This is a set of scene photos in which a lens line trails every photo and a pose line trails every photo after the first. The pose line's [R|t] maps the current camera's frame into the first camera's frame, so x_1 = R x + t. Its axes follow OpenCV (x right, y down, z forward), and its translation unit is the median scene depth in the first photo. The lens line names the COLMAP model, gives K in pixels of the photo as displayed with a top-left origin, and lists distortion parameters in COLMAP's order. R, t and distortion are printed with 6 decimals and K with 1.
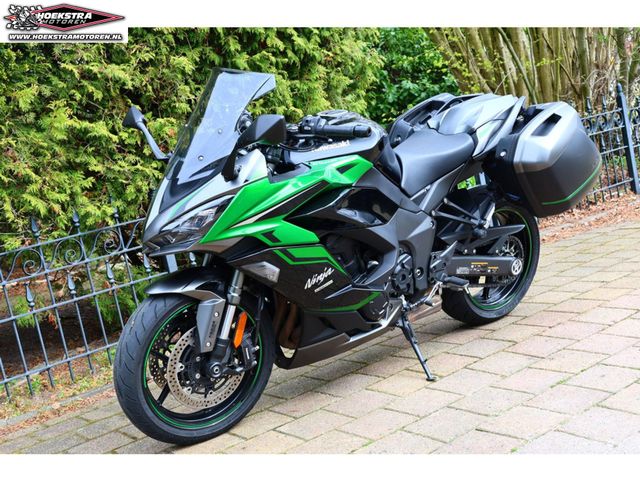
lens RADIAL K [[838.2, 0, 320.0], [0, 838.2, 240.0], [0, 0, 1]] dist [-0.017126, -0.005605]
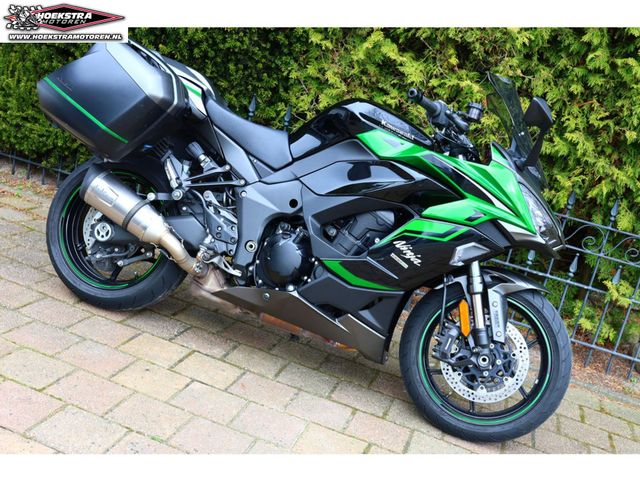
lens RADIAL K [[775.7, 0, 320.0], [0, 775.7, 240.0], [0, 0, 1]] dist [0.003750, 0.018296]
pose [[0.537064, 0.517686, -0.666006, 0.501801], [-0.441372, 0.845290, 0.301124, -0.241251], [0.718856, 0.132233, 0.682467, 0.427624]]
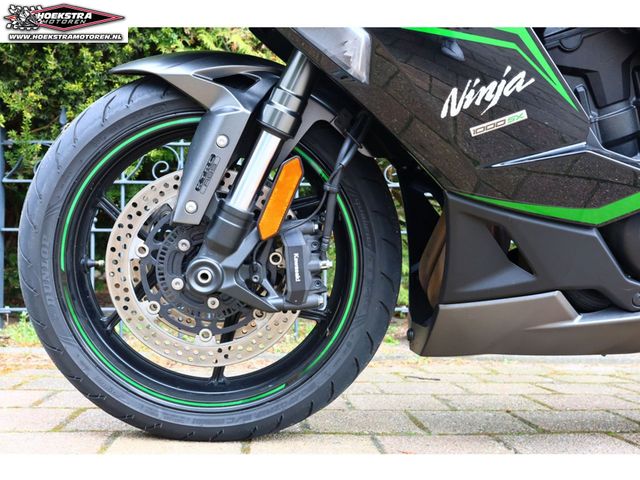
lens RADIAL K [[737.7, 0, 320.0], [0, 737.7, 240.0], [0, 0, 1]] dist [-0.000919, 0.023732]
pose [[0.825583, 0.187193, -0.532326, 0.109054], [-0.244467, 0.968896, -0.038430, 0.122303], [0.508574, 0.161863, 0.845667, 0.628786]]
